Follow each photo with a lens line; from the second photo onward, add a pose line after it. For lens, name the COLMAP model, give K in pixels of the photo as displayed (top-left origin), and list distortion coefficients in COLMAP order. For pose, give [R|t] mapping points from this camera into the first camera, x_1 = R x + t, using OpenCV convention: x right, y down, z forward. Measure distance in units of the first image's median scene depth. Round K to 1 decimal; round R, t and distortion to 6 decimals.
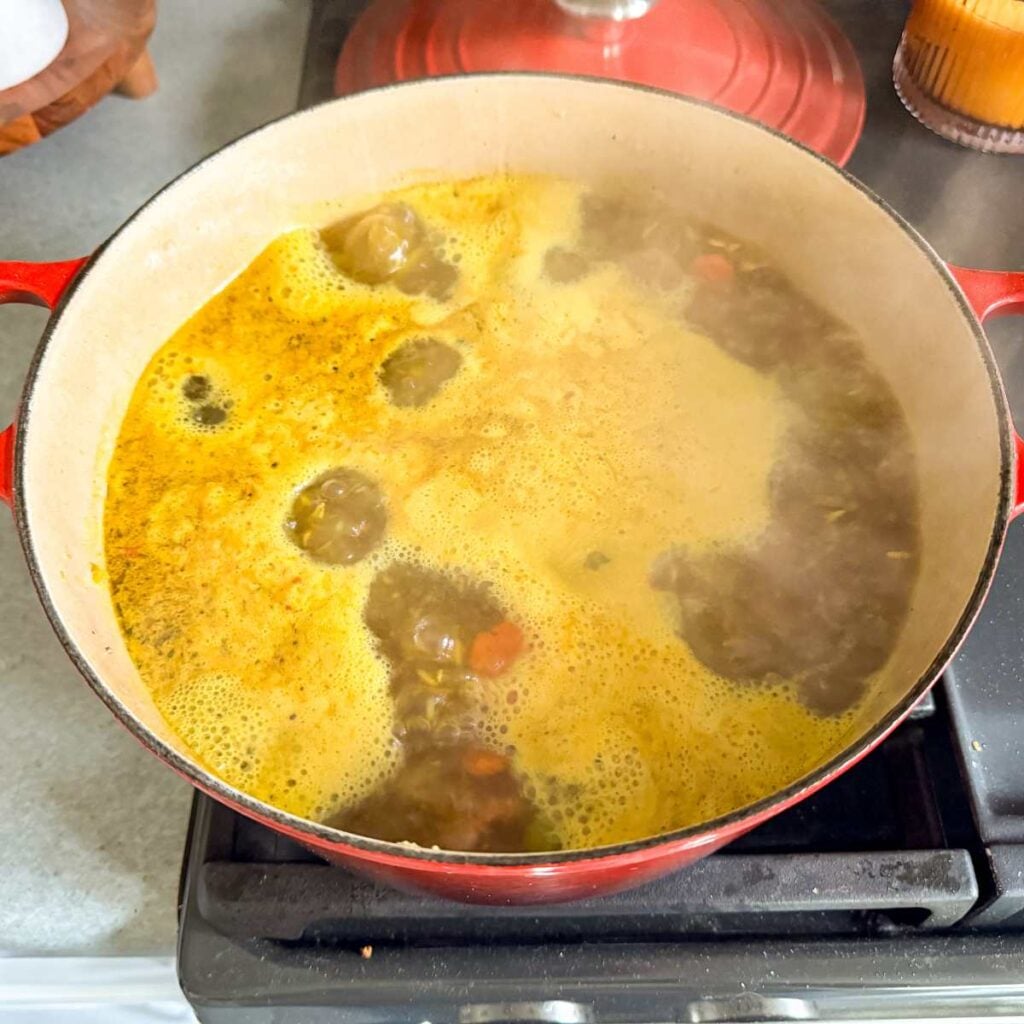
lens RADIAL K [[964.4, 0, 512.0], [0, 964.4, 512.0], [0, 0, 1]] dist [-0.014656, -0.016876]
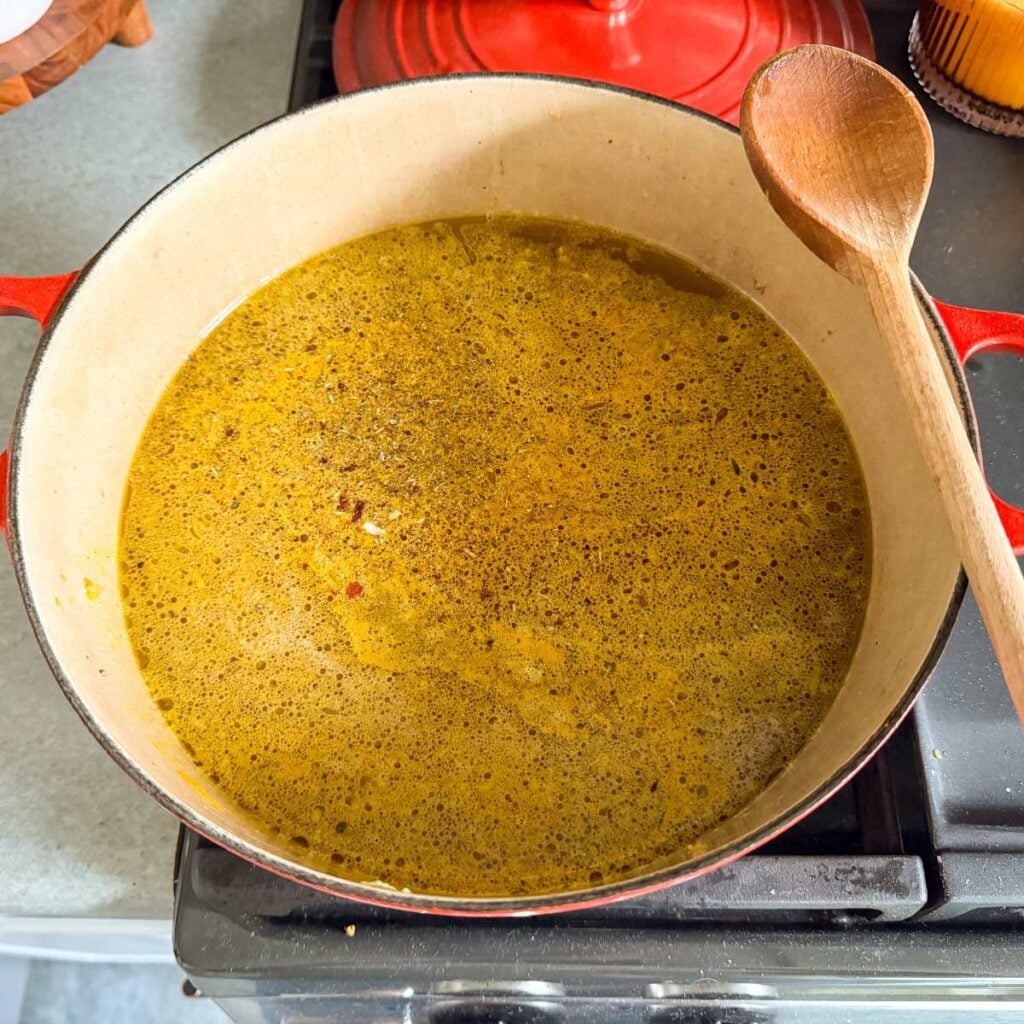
lens RADIAL K [[964.4, 0, 512.0], [0, 964.4, 512.0], [0, 0, 1]] dist [-0.014656, -0.016876]
pose [[0.999671, 0.025489, -0.002964, 0.020263], [-0.025109, 0.995449, 0.091926, -0.112541], [0.005293, -0.091821, 0.995761, -0.019278]]
